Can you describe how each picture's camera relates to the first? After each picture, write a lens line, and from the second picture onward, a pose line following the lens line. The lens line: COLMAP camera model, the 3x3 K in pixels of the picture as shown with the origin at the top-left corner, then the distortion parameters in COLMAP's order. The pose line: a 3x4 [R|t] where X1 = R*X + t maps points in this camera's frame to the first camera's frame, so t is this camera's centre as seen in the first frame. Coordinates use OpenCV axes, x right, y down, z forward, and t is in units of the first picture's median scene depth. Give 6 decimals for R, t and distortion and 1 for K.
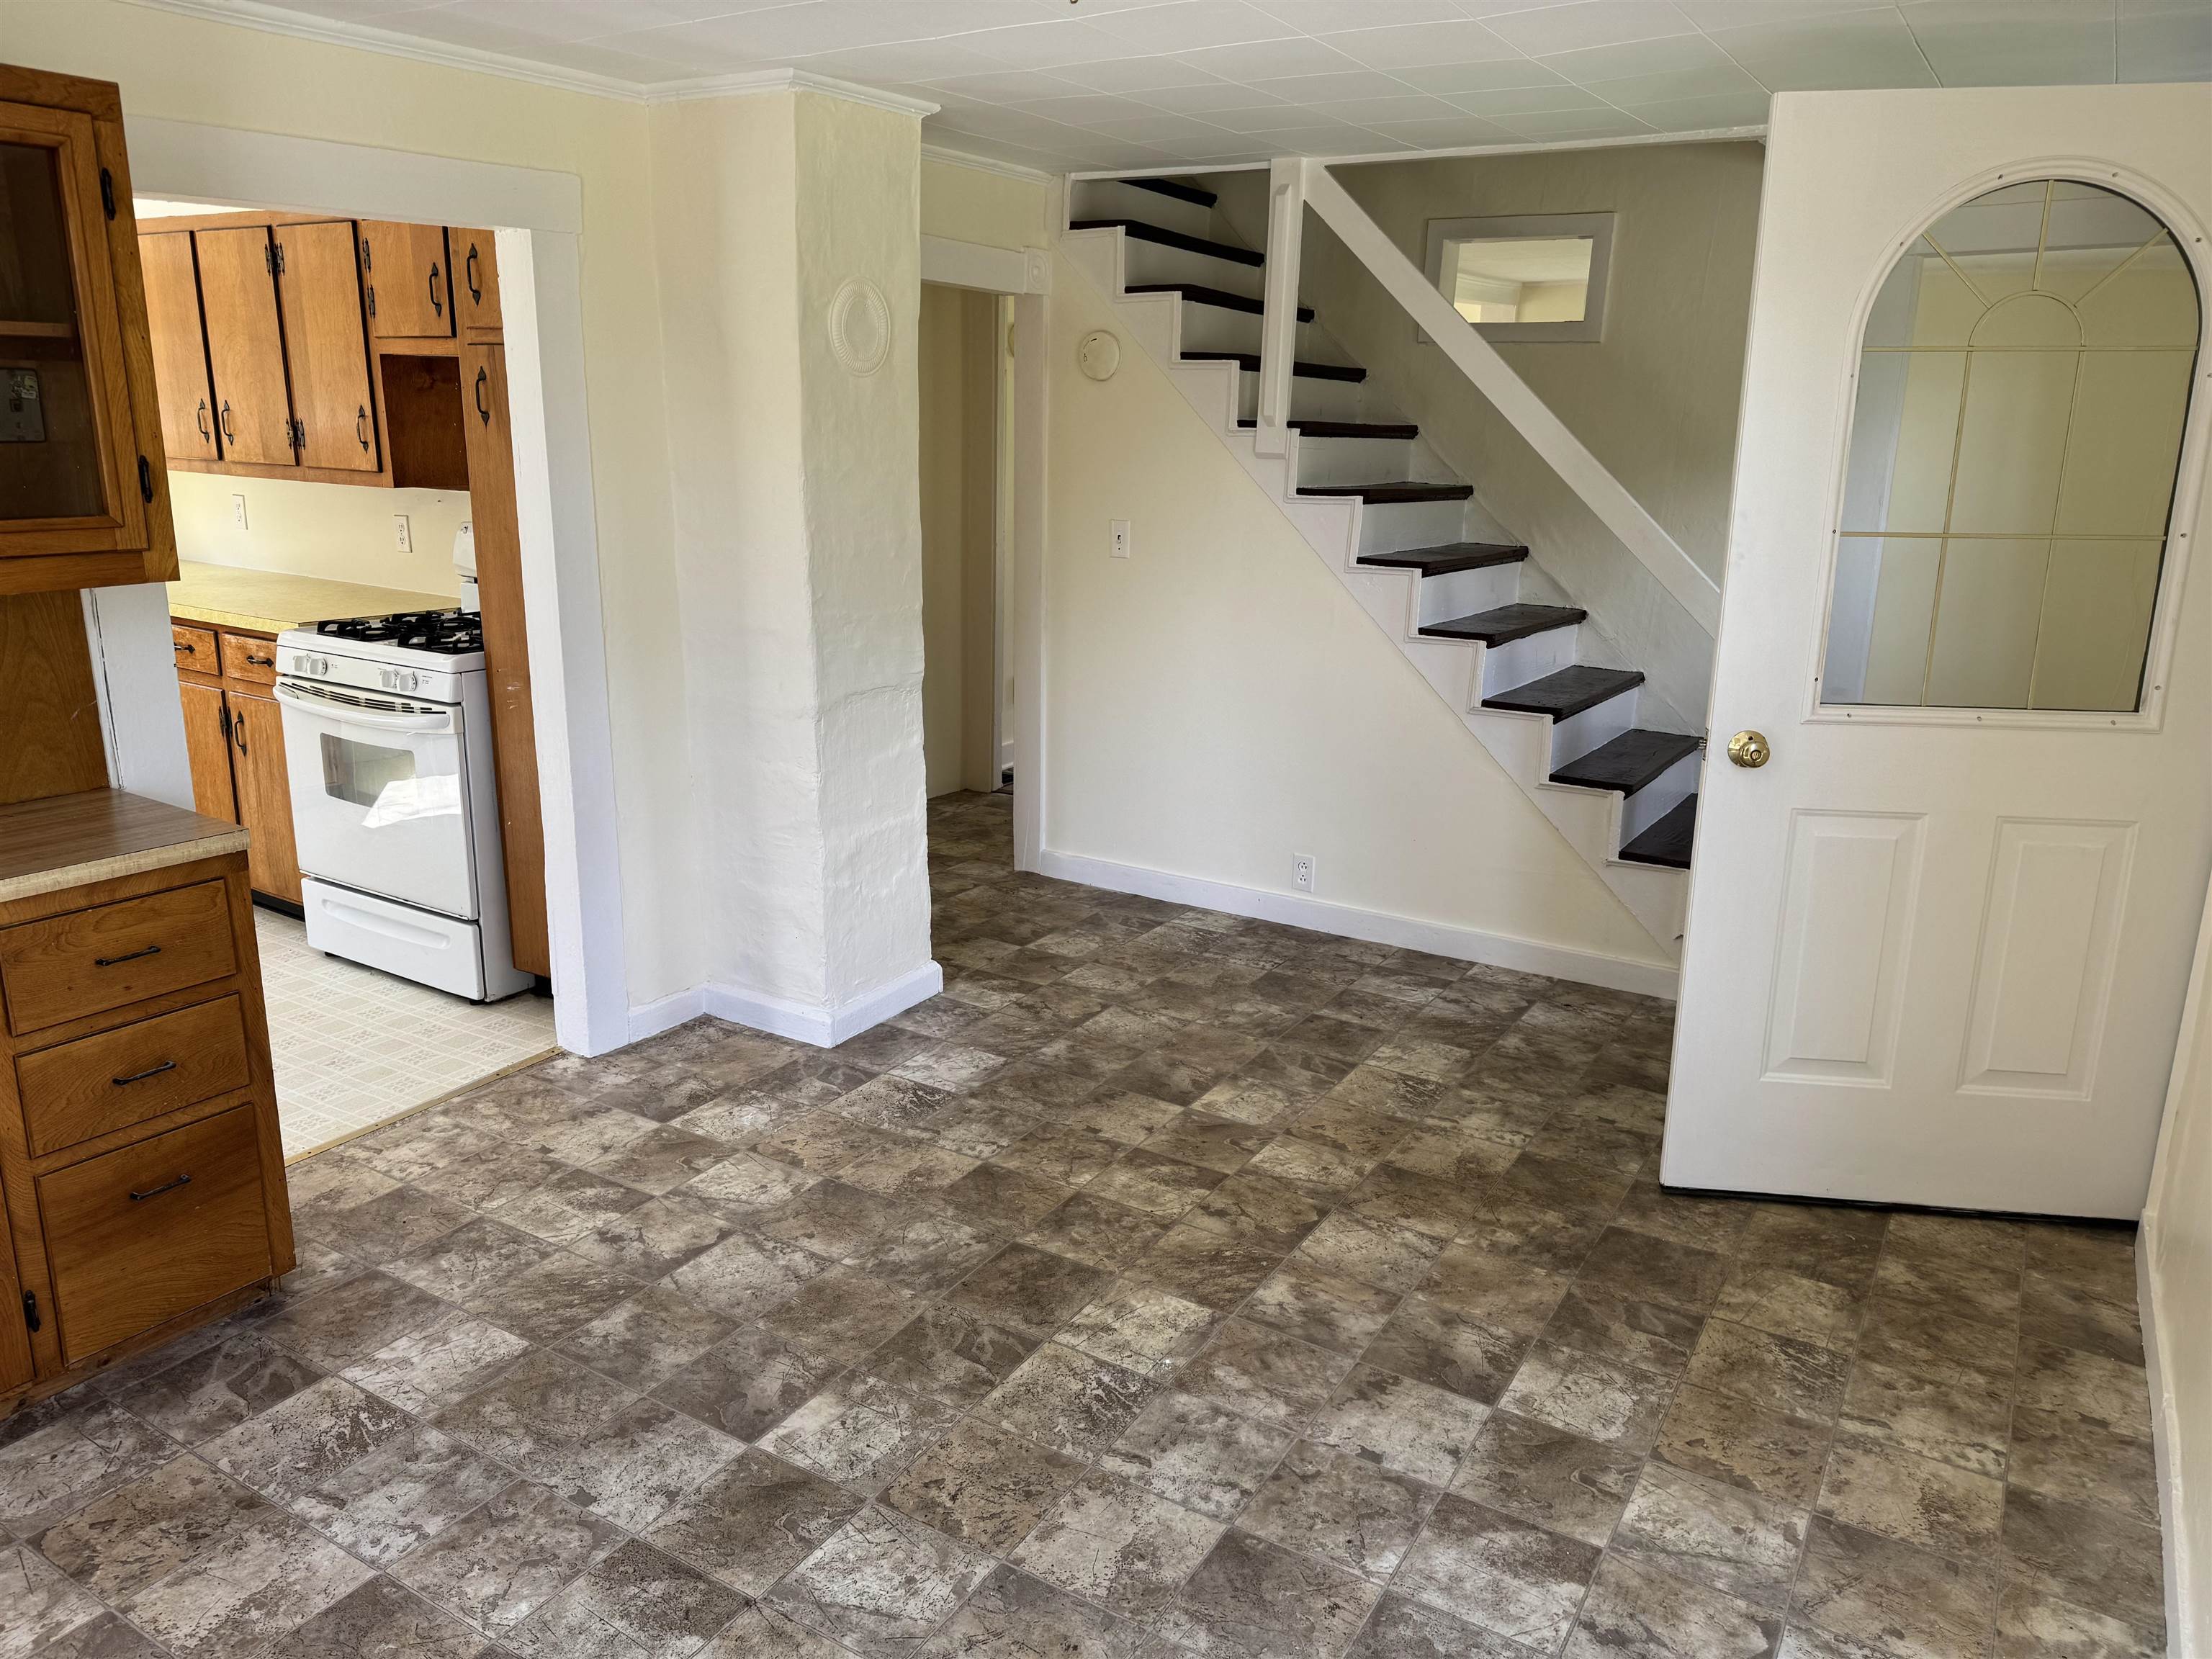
lens RADIAL K [[1557.2, 0, 1099.1], [0, 1557.2, 792.0], [0, 0, 1]] dist [0.128903, -0.179460]
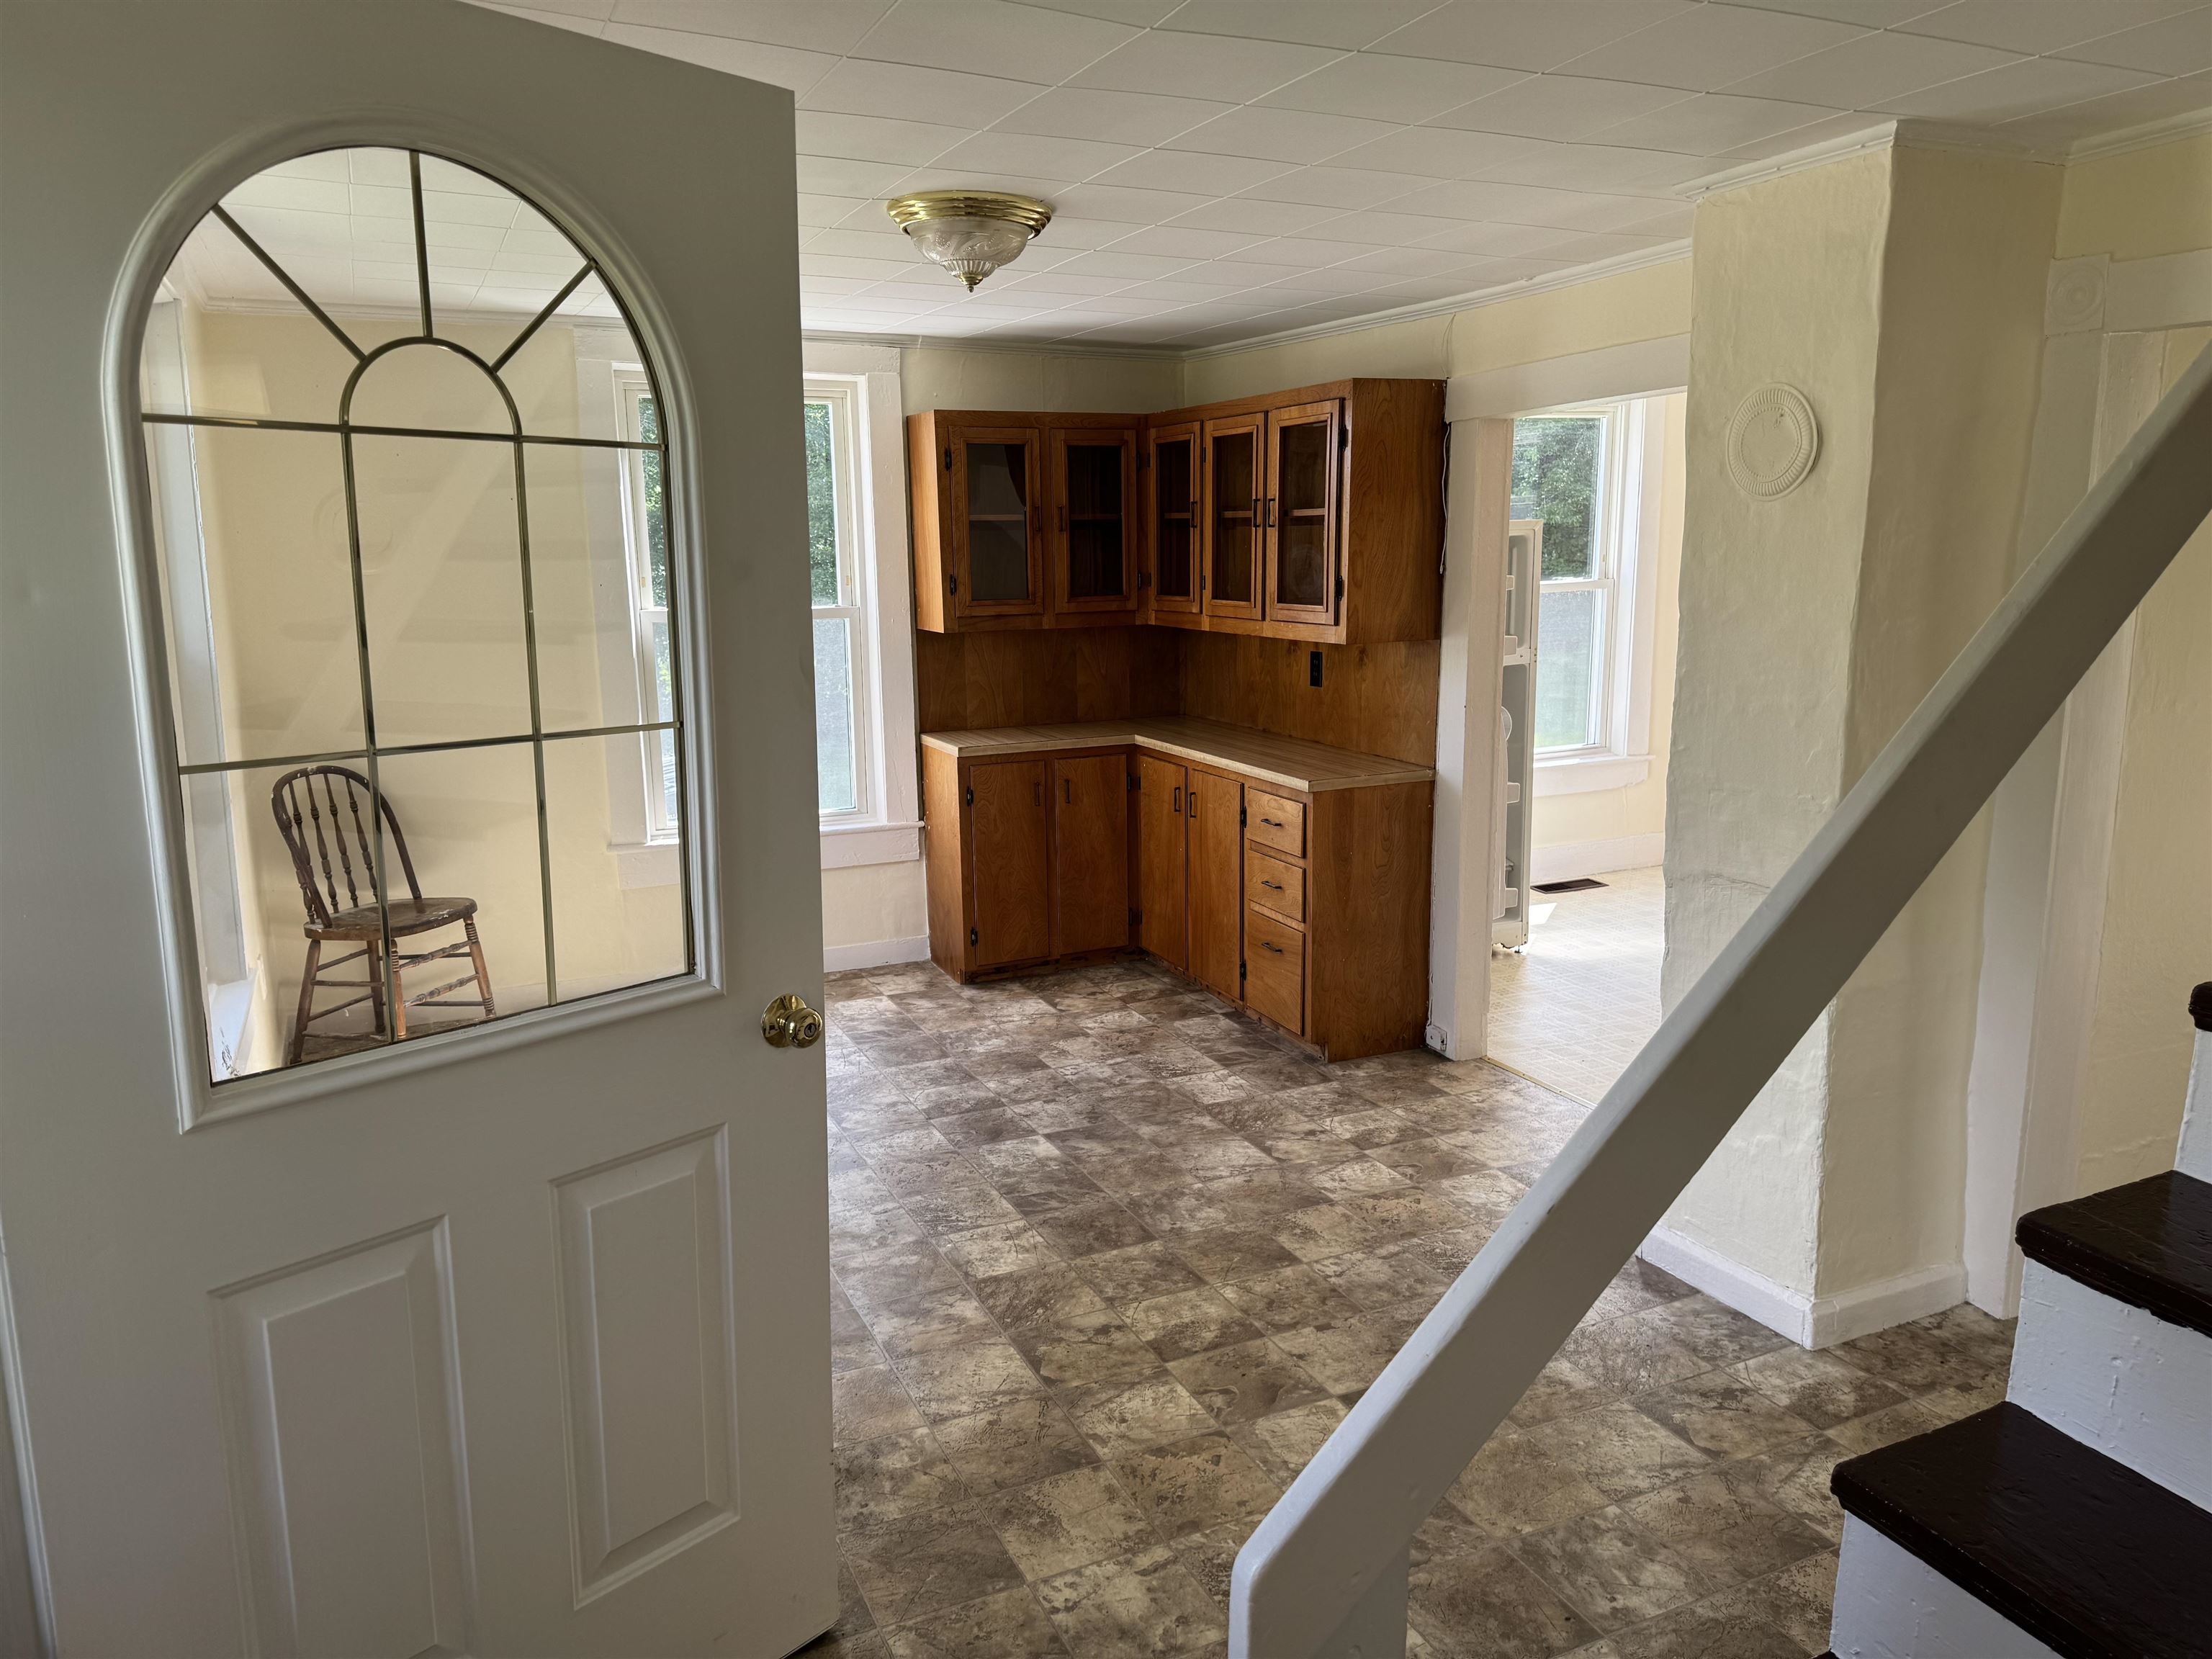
lens RADIAL K [[1512.5, 0, 1106.0], [0, 1512.5, 829.5], [0, 0, 1]] dist [0.118641, -0.170958]
pose [[-0.549887, 0.143785, -0.822770, 0.845688], [-0.195443, 0.935572, 0.294120, -0.323343], [0.812051, 0.322537, -0.486357, 1.394932]]
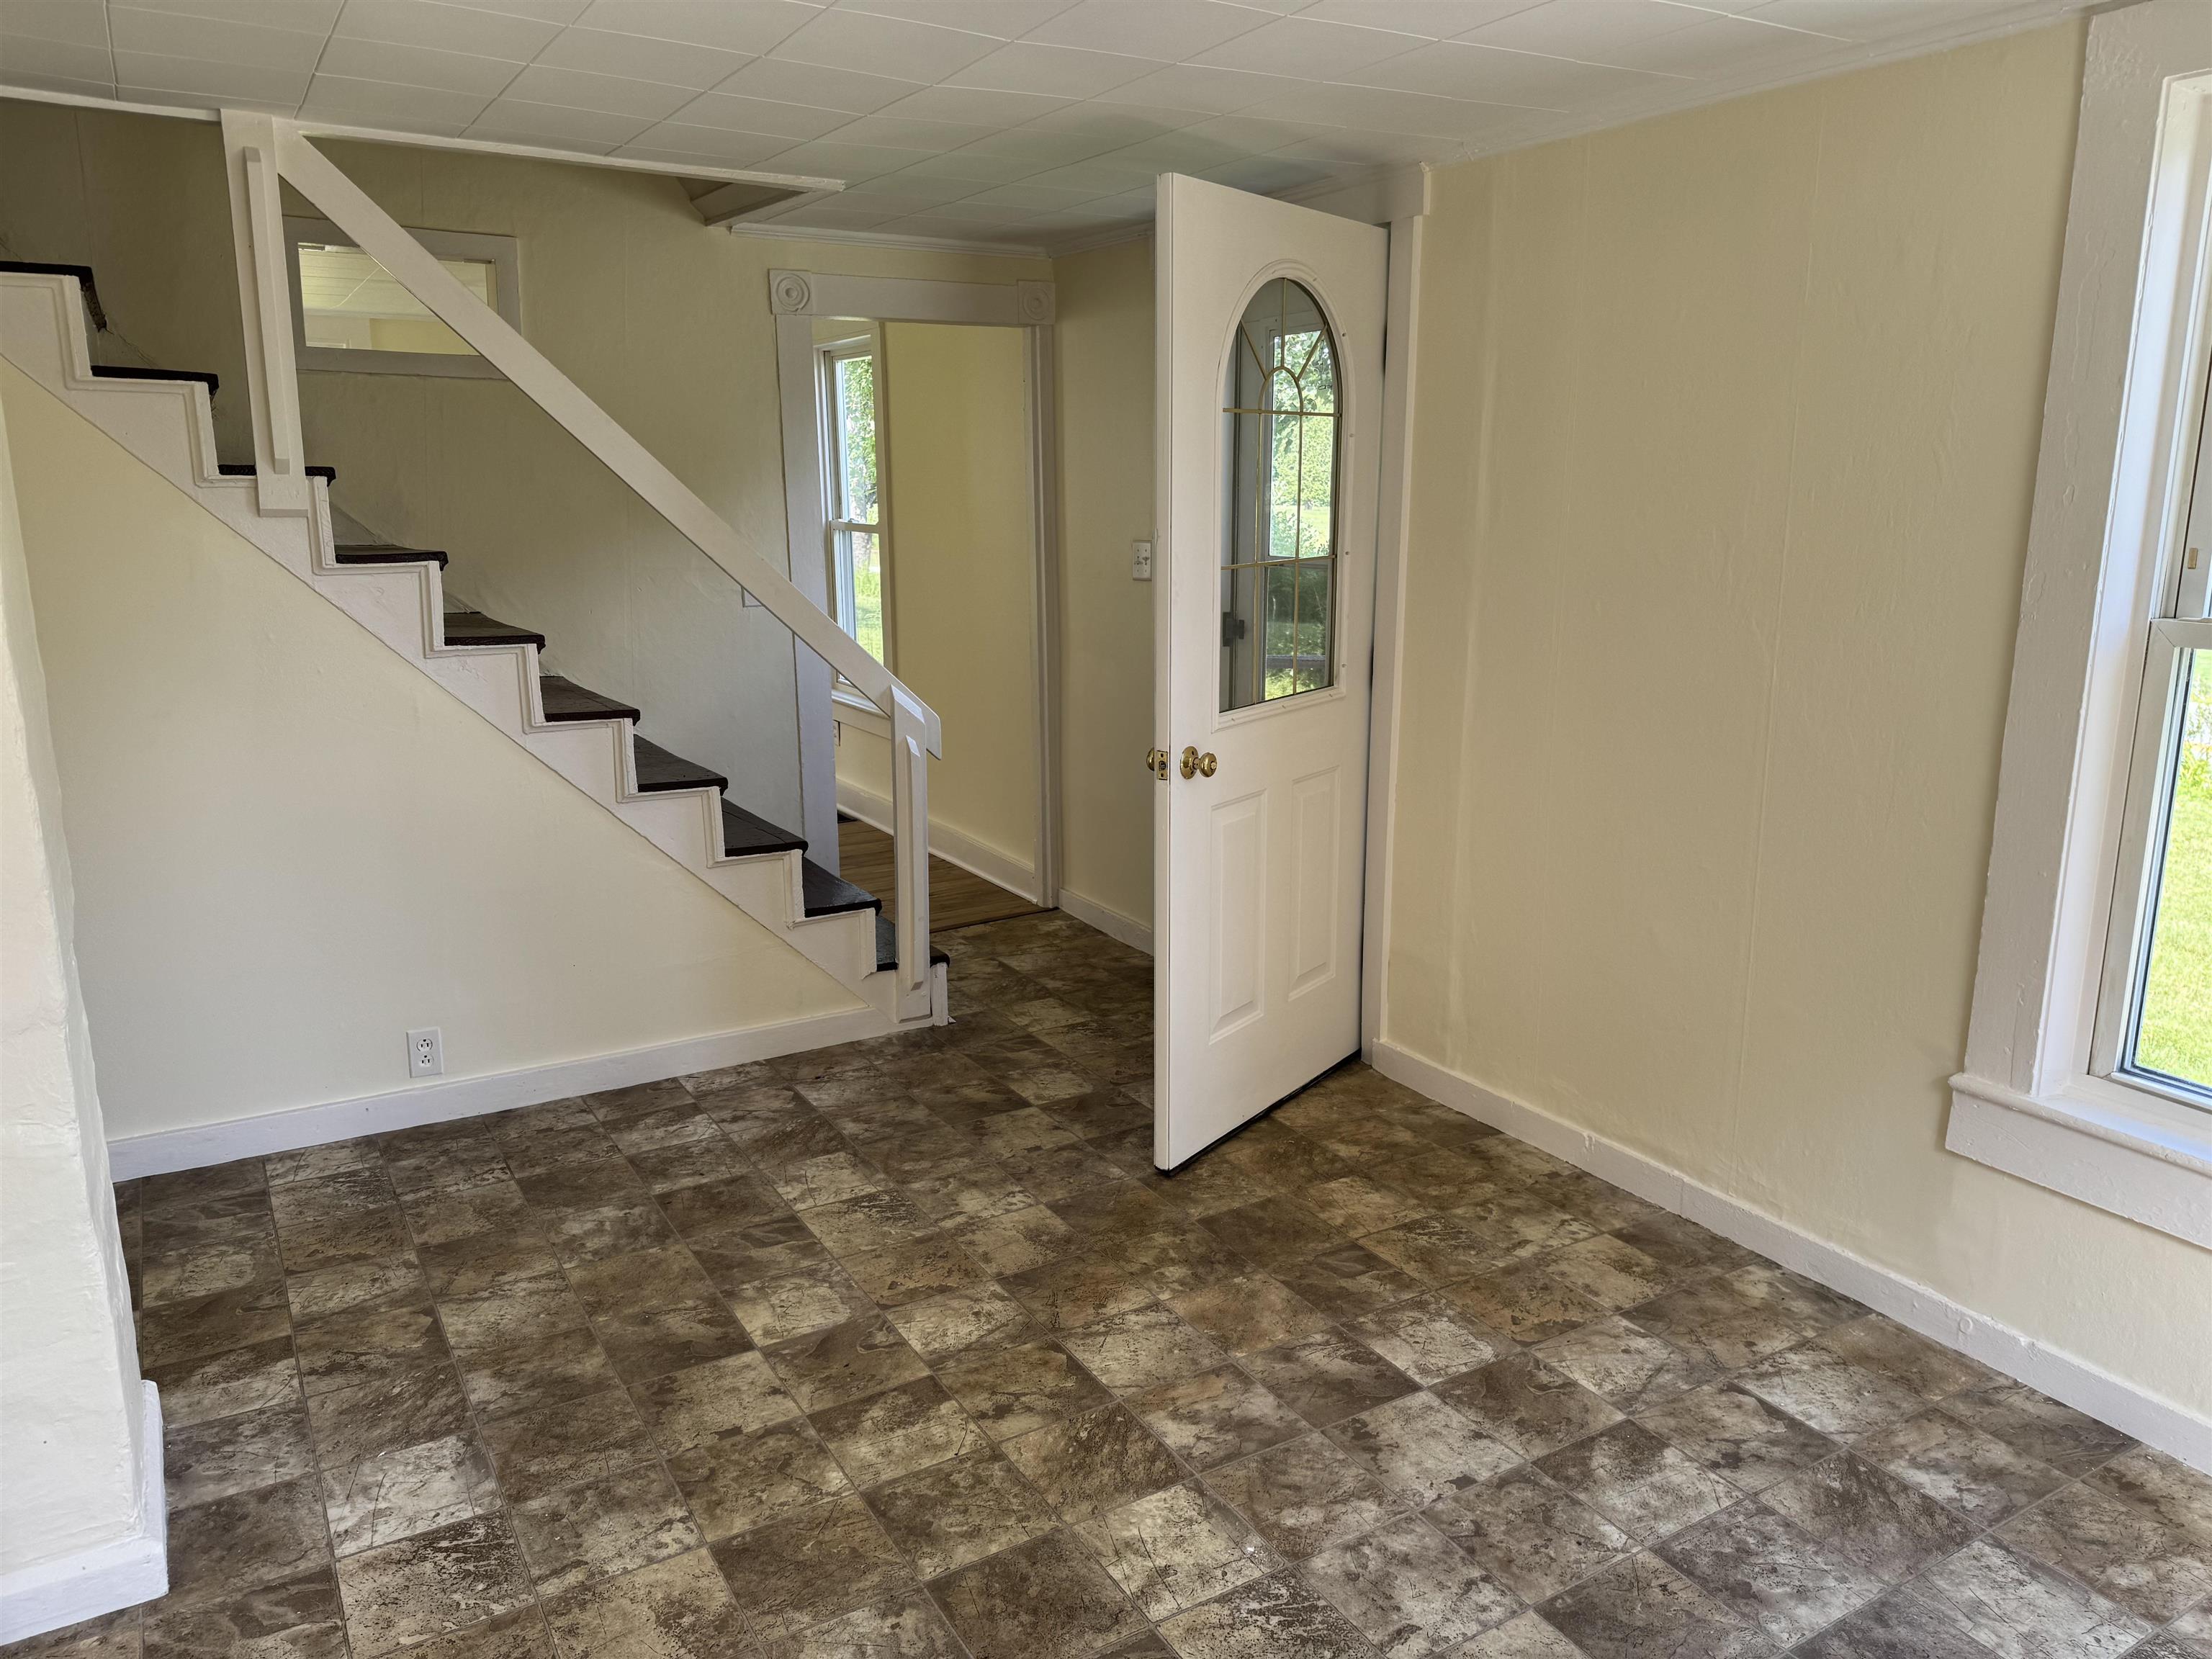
lens RADIAL K [[1542.7, 0, 1120.4], [0, 1542.7, 805.5], [0, 0, 1]] dist [0.090291, -0.128185]
pose [[0.453730, -0.193469, 0.869884, -0.564998], [0.205935, 0.972490, 0.108875, -0.125193], [-0.867018, 0.129740, 0.481090, 0.511351]]
